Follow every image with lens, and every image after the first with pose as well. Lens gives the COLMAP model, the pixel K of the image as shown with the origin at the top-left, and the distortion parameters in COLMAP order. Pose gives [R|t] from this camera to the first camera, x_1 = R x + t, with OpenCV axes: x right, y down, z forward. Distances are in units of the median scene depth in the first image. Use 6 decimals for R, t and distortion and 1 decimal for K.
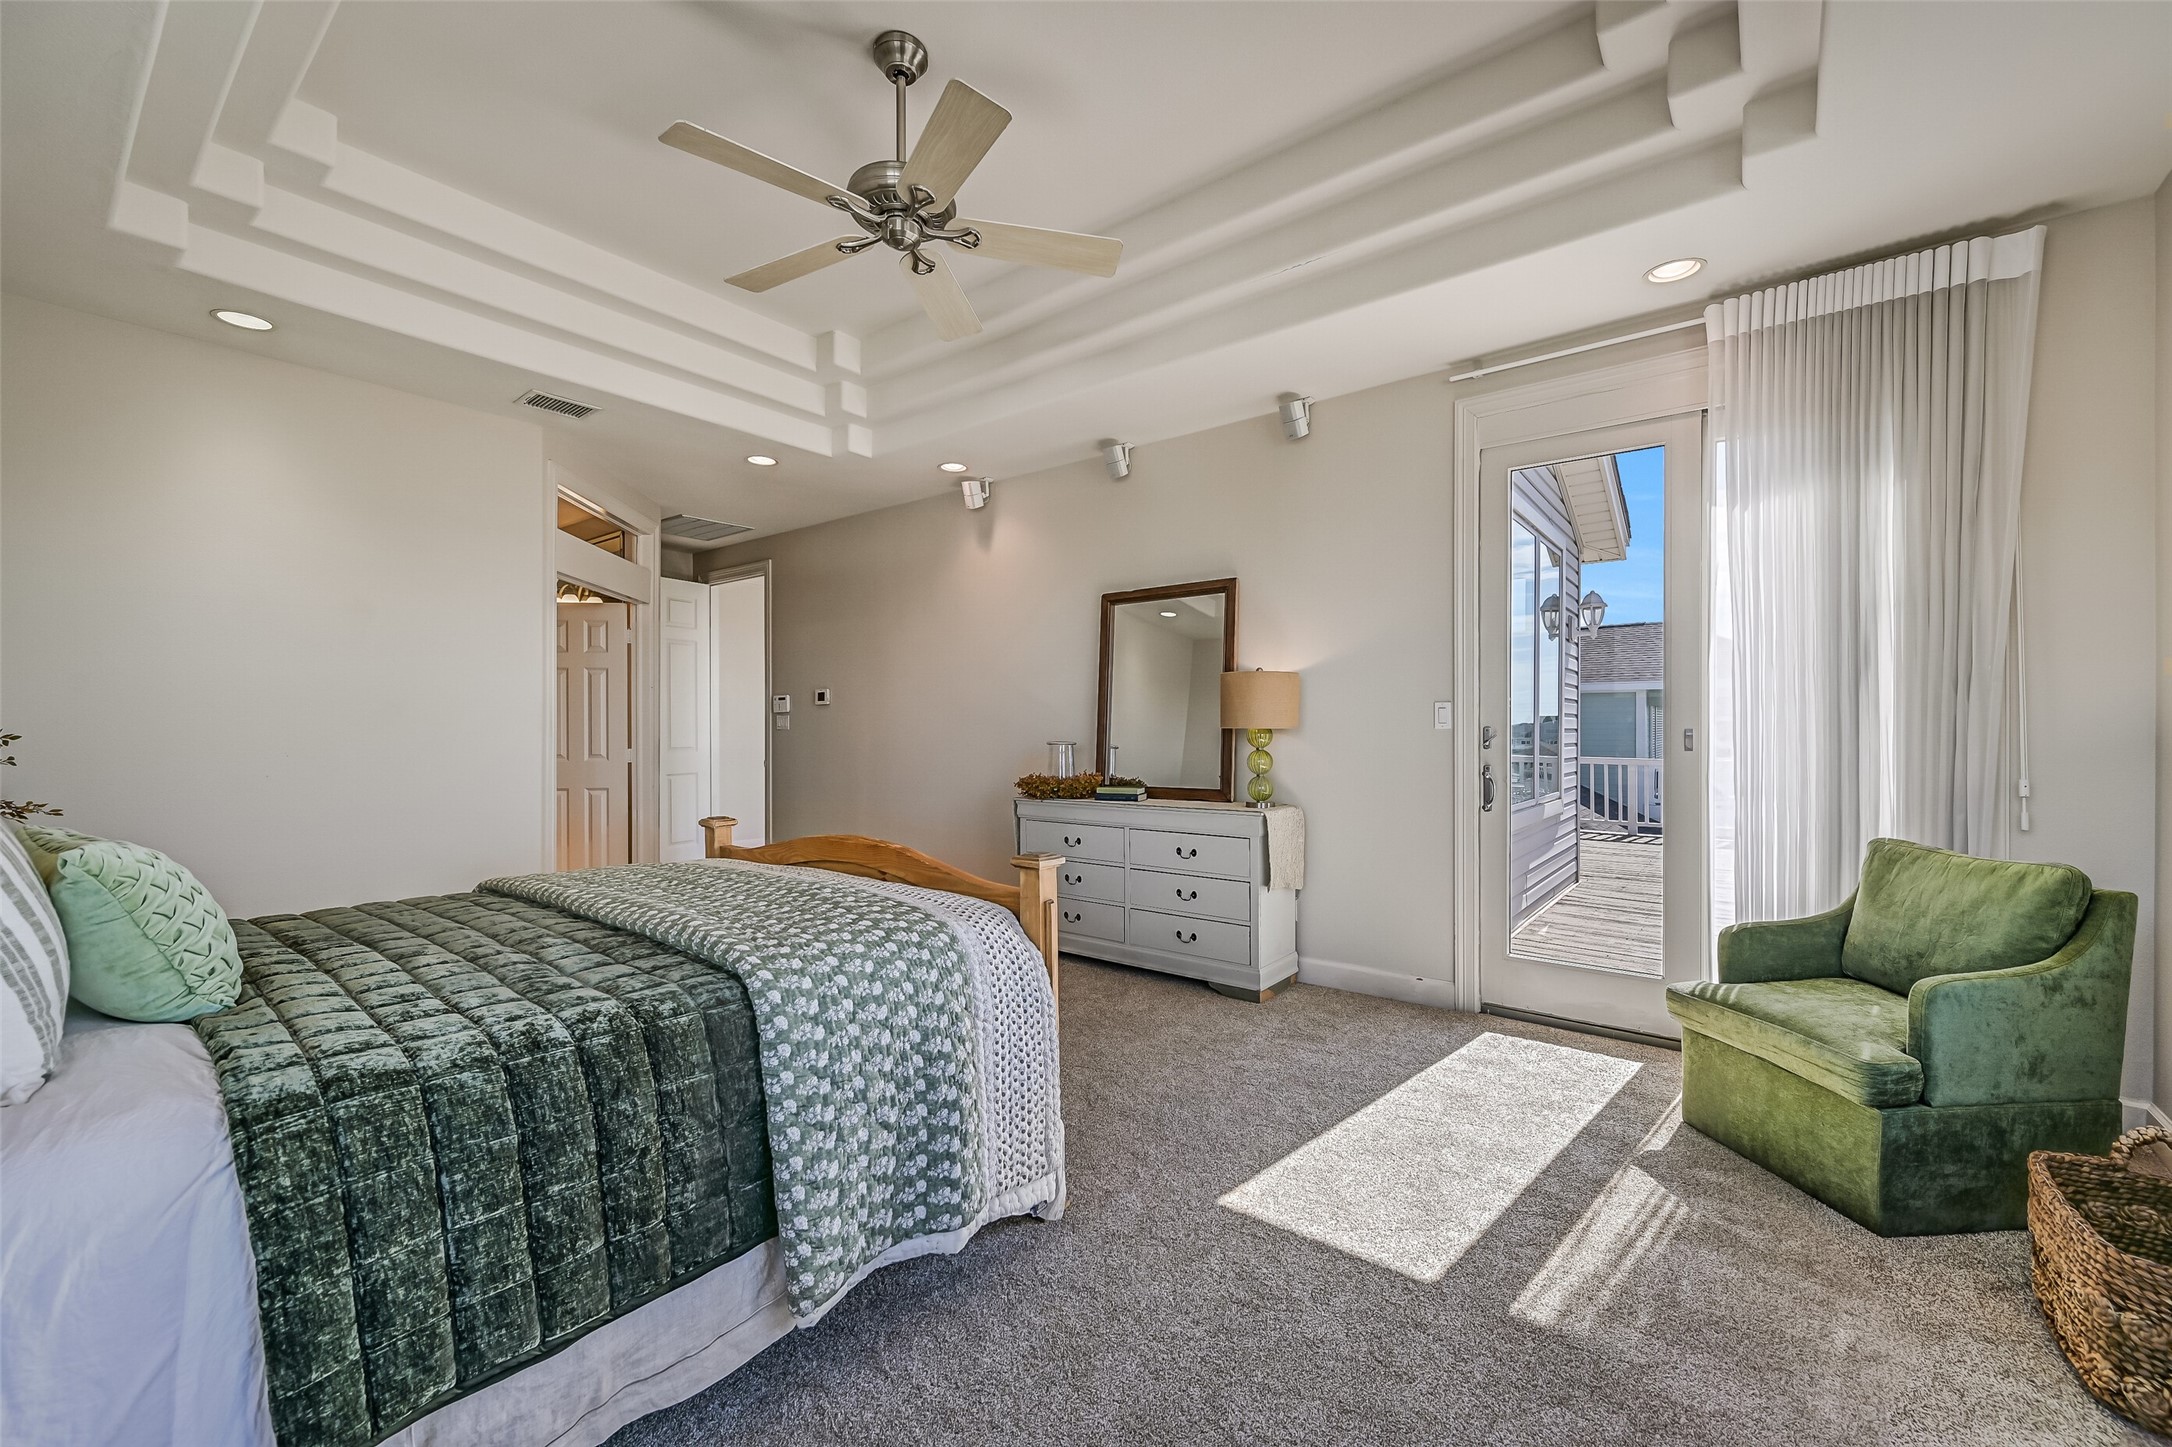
lens RADIAL K [[856.9, 0, 1086.0], [0, 856.9, 723.5], [0, 0, 1]] dist [-0.001252, -0.000008]
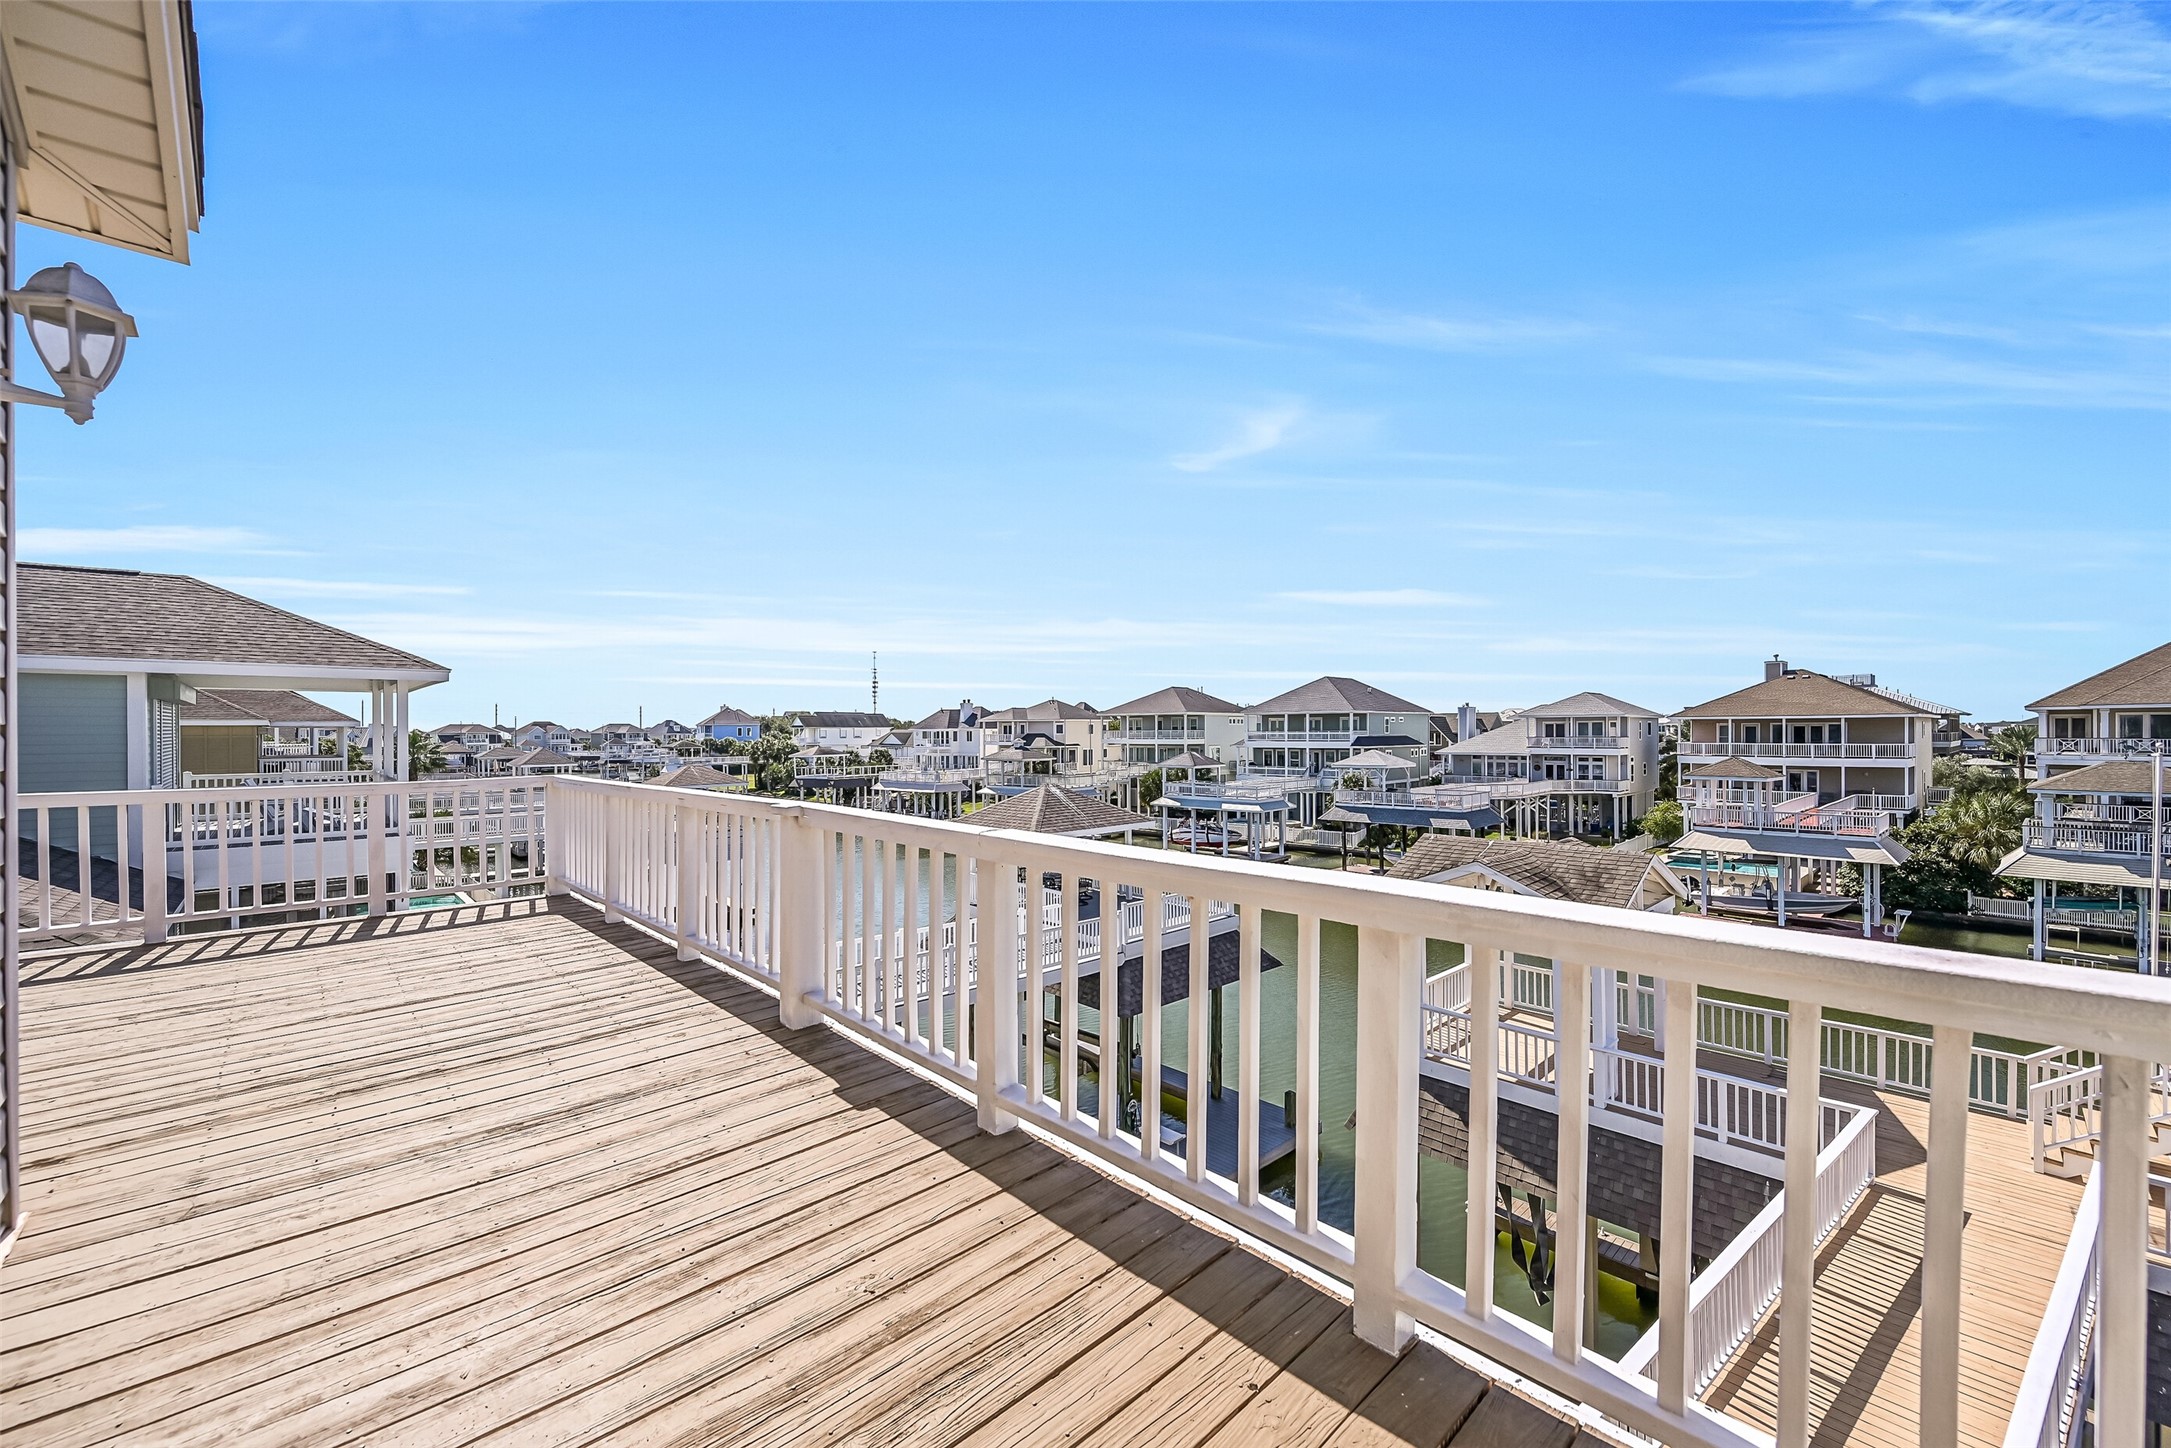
lens RADIAL K [[856.5, 0, 1085.5], [0, 856.5, 724.0], [0, 0, 1]] dist [-0.001252, -0.000008]
pose [[0.146991, -0.005486, 0.989123, 0.214311], [0.003151, 0.999982, 0.005078, -0.000921], [-0.989133, 0.002370, 0.147006, 0.373844]]
